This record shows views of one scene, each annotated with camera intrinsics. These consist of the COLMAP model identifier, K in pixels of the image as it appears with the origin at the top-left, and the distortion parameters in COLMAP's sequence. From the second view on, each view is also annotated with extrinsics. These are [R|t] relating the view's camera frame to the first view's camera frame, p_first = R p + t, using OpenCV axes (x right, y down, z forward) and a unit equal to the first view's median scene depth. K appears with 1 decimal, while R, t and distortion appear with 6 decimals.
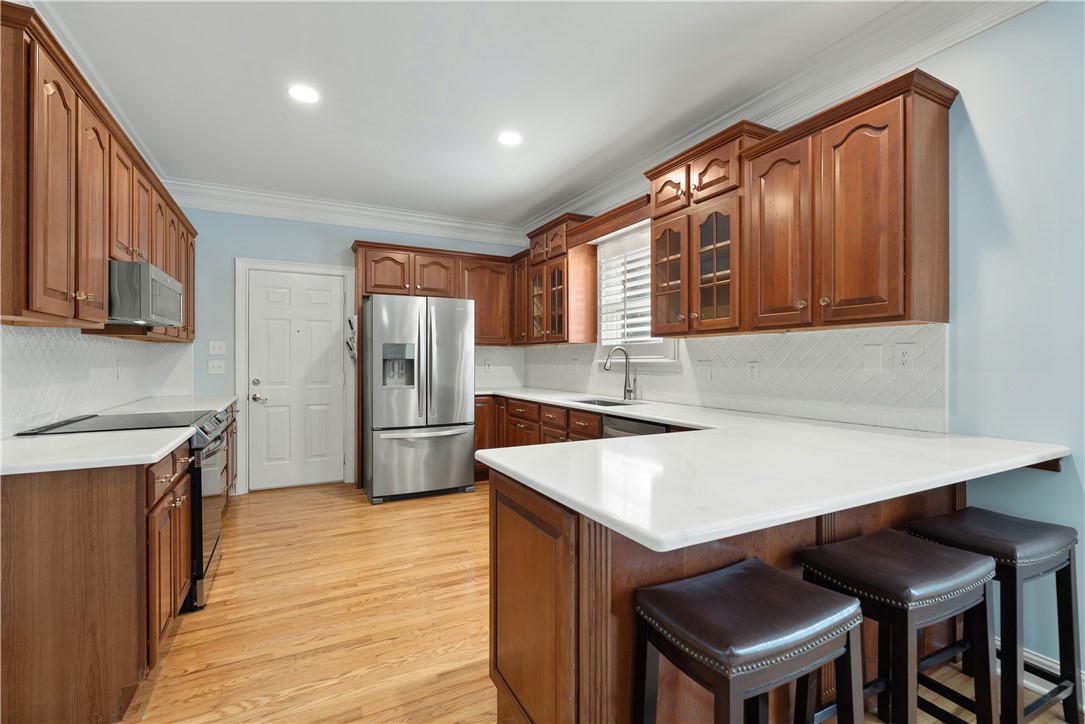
lens RADIAL K [[491.6, 0, 548.5], [0, 491.6, 361.5], [0, 0, 1]] dist [-0.005555, 0.001799]
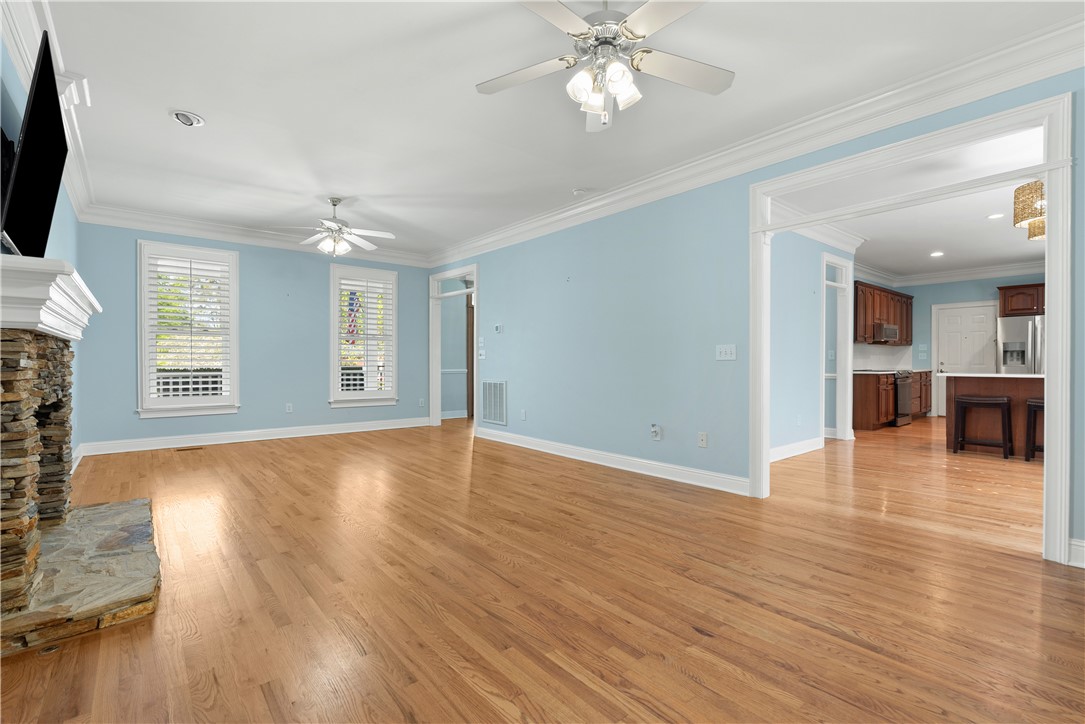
lens RADIAL K [[491.6, 0, 548.1], [0, 491.6, 364.8], [0, 0, 1]] dist [-0.005555, 0.001799]
pose [[0.214848, 0.006261, -0.976627, 1.147166], [-0.003567, 0.999978, 0.005626, 0.044891], [0.976641, 0.002275, 0.214866, -1.145956]]
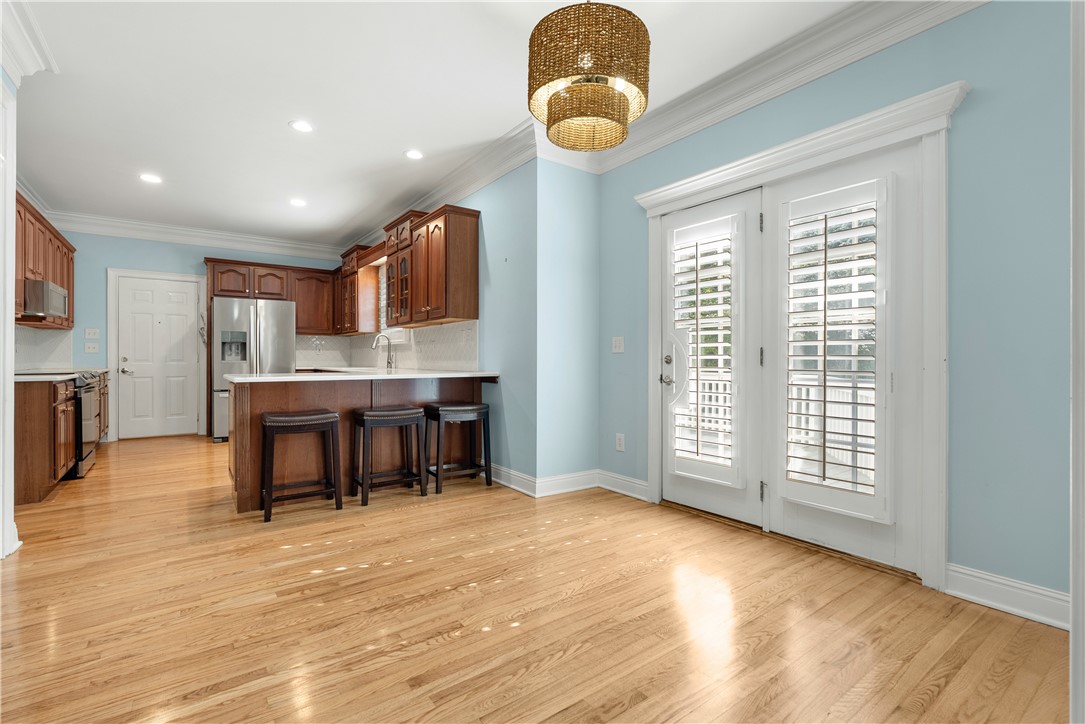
lens RADIAL K [[491.6, 0, 546.4], [0, 491.6, 359.8], [0, 0, 1]] dist [-0.005555, 0.001799]
pose [[0.988349, -0.000547, 0.152206, 0.384107], [0.000550, 1.000000, 0.000023, 0.047116], [-0.152205, 0.000061, 0.988349, -0.566611]]
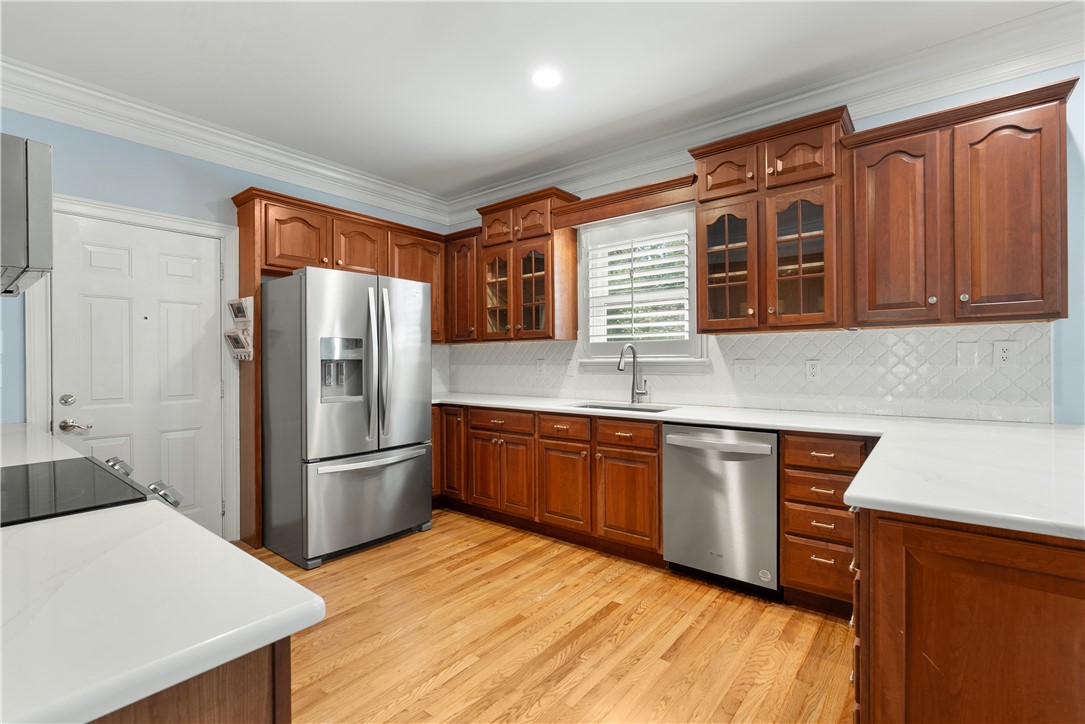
lens RADIAL K [[491.6, 0, 546.6], [0, 491.6, 359.6], [0, 0, 1]] dist [-0.005555, 0.001799]
pose [[0.914784, -0.005945, 0.403899, -0.323666], [0.008127, 0.999960, -0.003690, -0.000084], [-0.403861, 0.006658, 0.914796, 0.228413]]
